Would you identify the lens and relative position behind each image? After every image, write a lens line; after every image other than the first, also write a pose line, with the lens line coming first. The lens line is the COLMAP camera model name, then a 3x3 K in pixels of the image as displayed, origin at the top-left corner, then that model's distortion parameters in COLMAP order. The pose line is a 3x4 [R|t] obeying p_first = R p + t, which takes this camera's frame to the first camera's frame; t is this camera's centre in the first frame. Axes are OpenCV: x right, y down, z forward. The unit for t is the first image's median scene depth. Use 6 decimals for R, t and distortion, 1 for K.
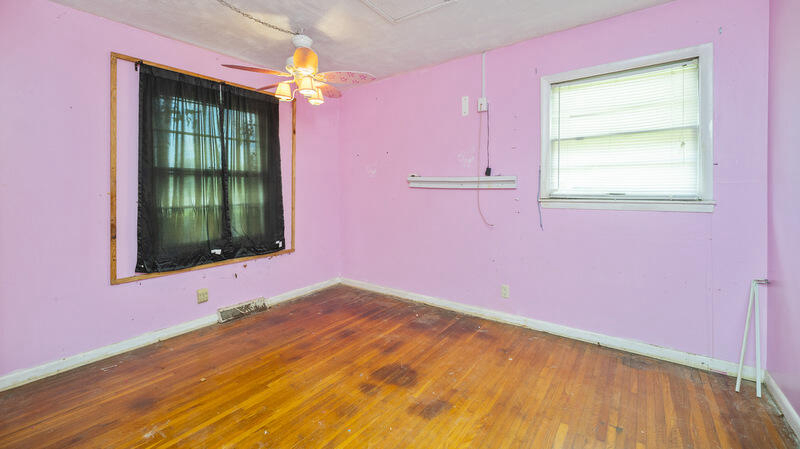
lens RADIAL K [[332.8, 0, 398.5], [0, 332.8, 225.4], [0, 0, 1]] dist [-0.001260, -0.000108]
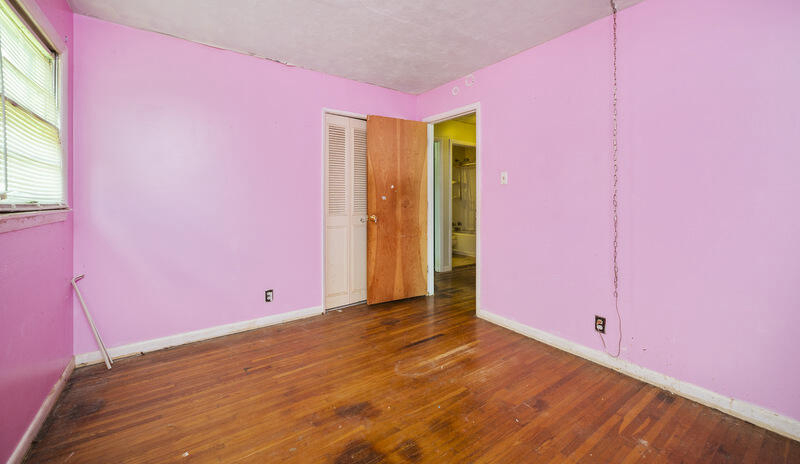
lens RADIAL K [[321.0, 0, 403.4], [0, 321.0, 196.4], [0, 0, 1]] dist [0.000246, 0.000036]
pose [[-0.950338, 0.008537, 0.311104, -0.342808], [0.040844, 0.994399, 0.097478, -0.183596], [-0.308529, 0.105344, -0.945364, 1.810944]]
